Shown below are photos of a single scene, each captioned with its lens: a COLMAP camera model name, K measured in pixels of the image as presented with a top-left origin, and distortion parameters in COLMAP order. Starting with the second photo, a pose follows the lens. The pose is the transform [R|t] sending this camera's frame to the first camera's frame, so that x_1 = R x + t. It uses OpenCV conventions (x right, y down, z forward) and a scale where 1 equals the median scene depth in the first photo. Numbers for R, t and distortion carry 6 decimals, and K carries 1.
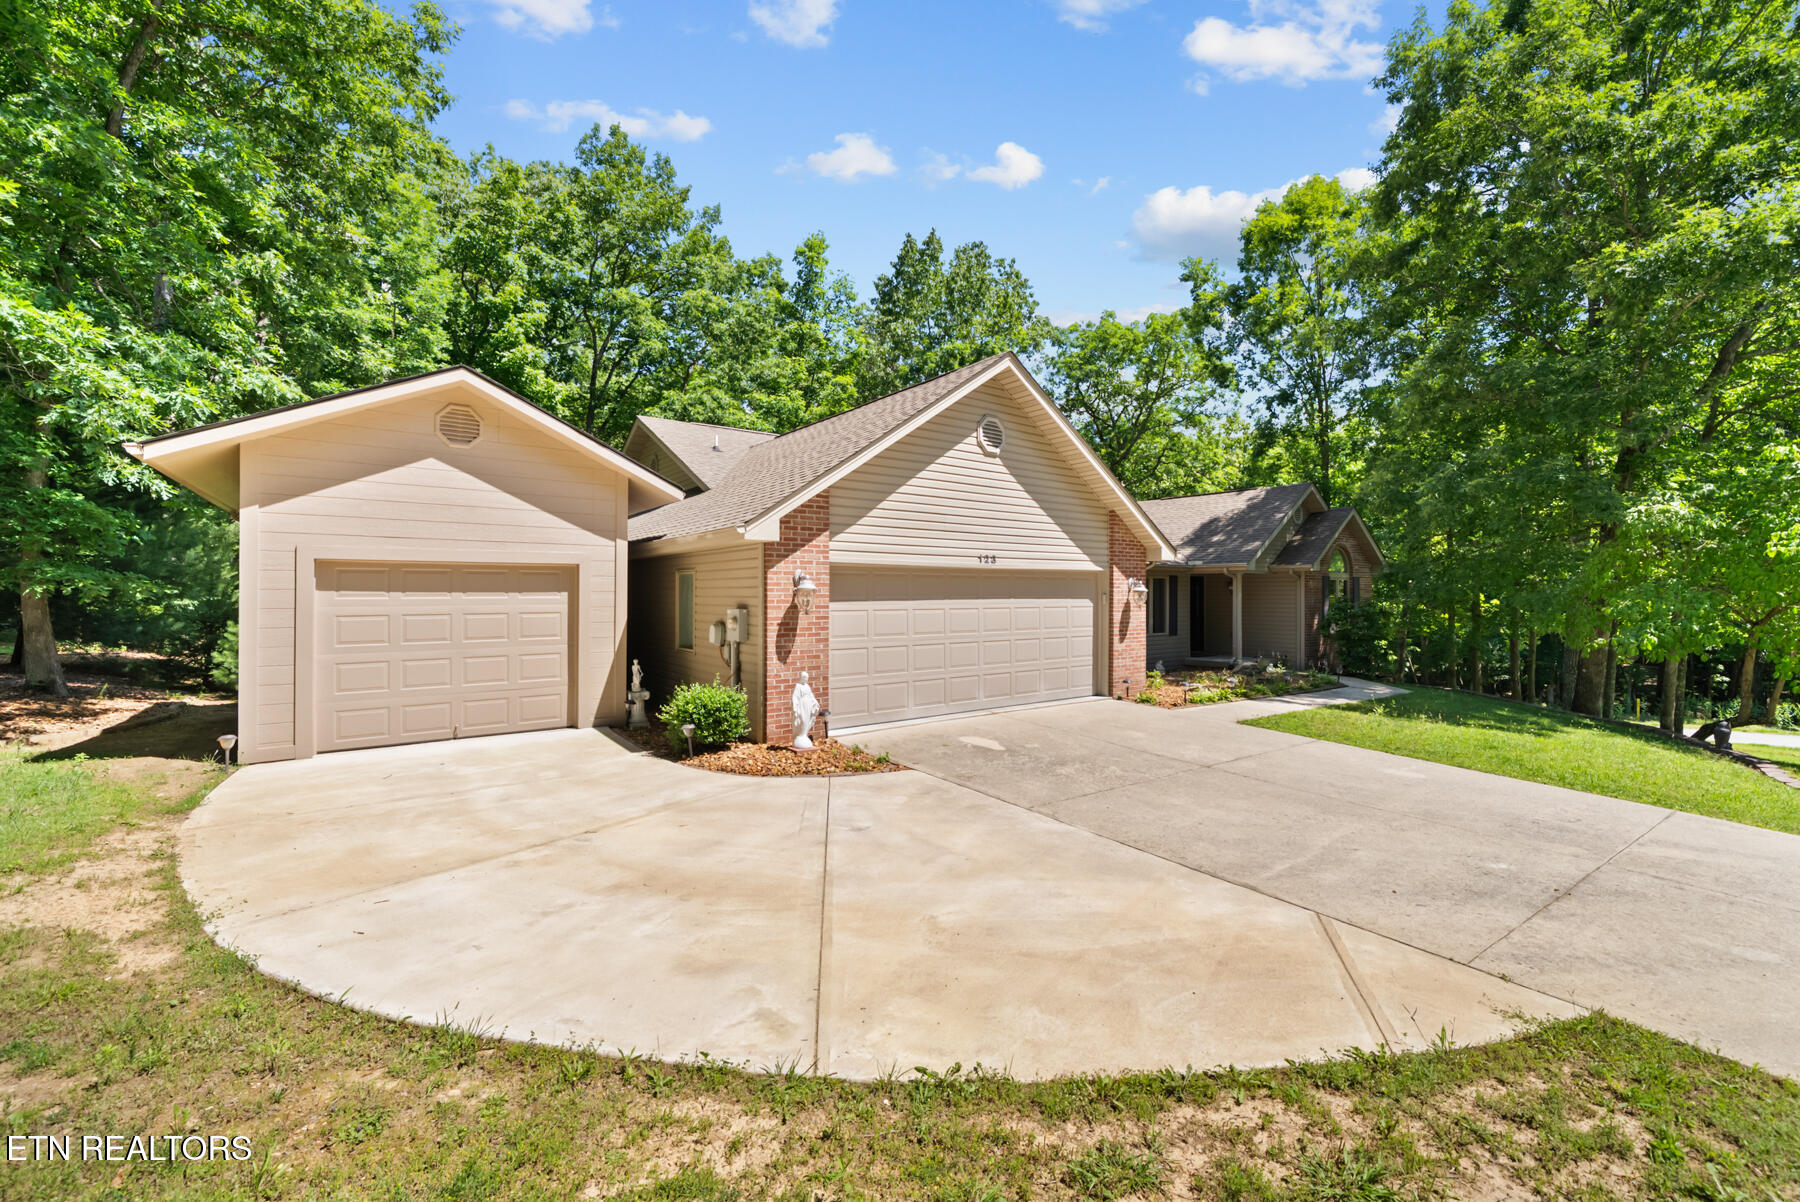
lens RADIAL K [[728.1, 0, 900.3], [0, 728.1, 578.3], [0, 0, 1]] dist [-0.000113, -0.000008]
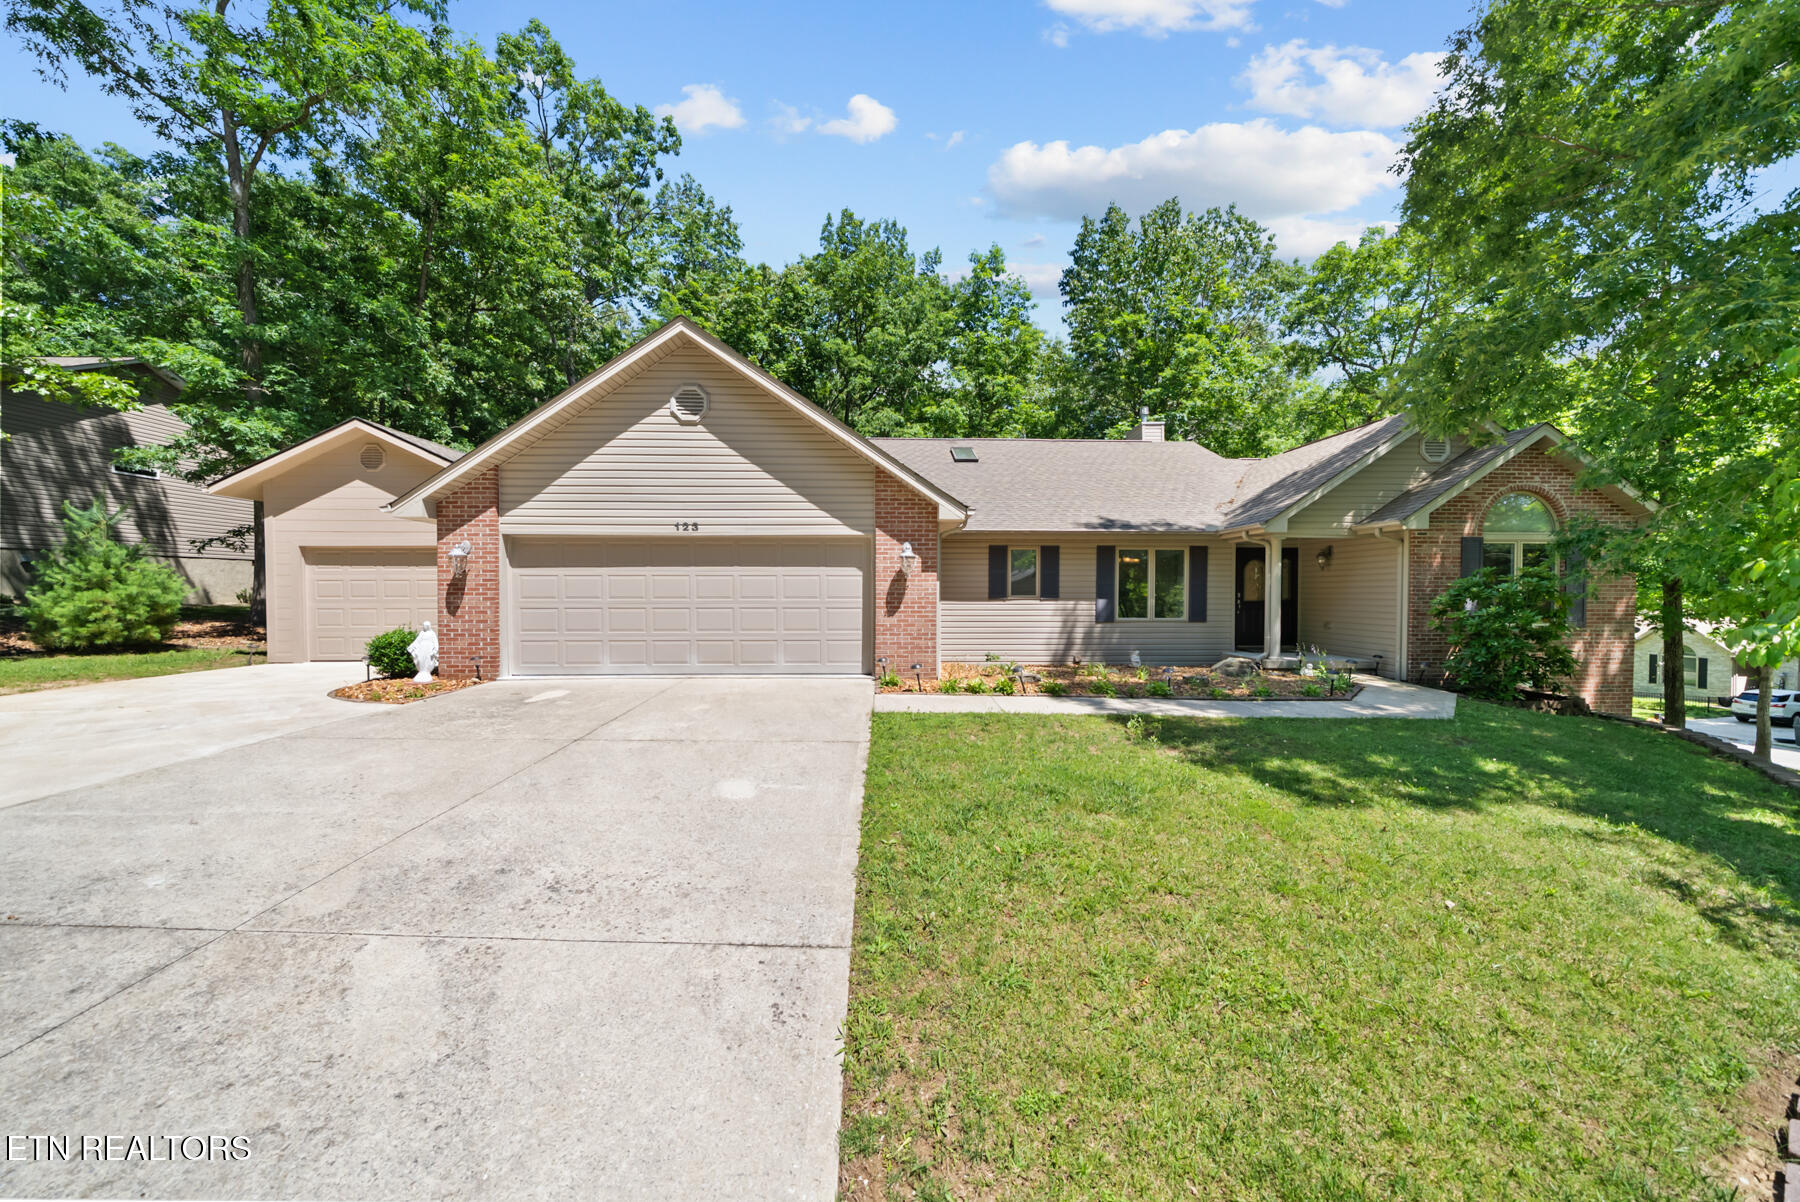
lens RADIAL K [[622.9, 0, 896.7], [0, 622.9, 596.8], [0, 0, 1]] dist [-0.006412, -0.000055]
pose [[0.820467, 0.004265, -0.571679, 0.847154], [0.012138, 0.999617, 0.024877, 0.052836], [0.571566, -0.027350, 0.820100, 0.445266]]
